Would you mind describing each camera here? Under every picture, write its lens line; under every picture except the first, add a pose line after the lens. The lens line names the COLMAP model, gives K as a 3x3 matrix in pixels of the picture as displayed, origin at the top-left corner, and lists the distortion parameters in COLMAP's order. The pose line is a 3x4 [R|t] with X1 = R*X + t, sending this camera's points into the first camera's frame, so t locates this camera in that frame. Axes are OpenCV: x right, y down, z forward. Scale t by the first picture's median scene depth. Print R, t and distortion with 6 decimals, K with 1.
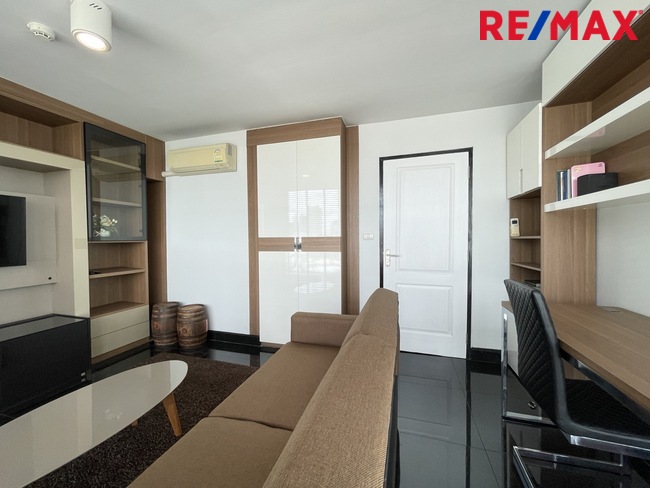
lens RADIAL K [[269.1, 0, 322.3], [0, 269.1, 243.4], [0, 0, 1]] dist [0.000274, 0.000236]
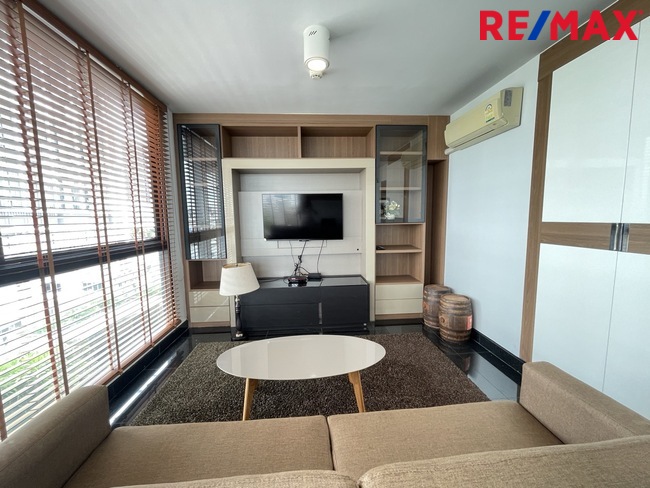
lens RADIAL K [[269.1, 0, 323.5], [0, 269.1, 244.8], [0, 0, 1]] dist [0.000274, 0.000236]
pose [[0.359699, 0.097402, -0.927970, 0.181683], [-0.005035, 0.994725, 0.102457, -0.030975], [0.933055, -0.032181, 0.358292, 0.276378]]
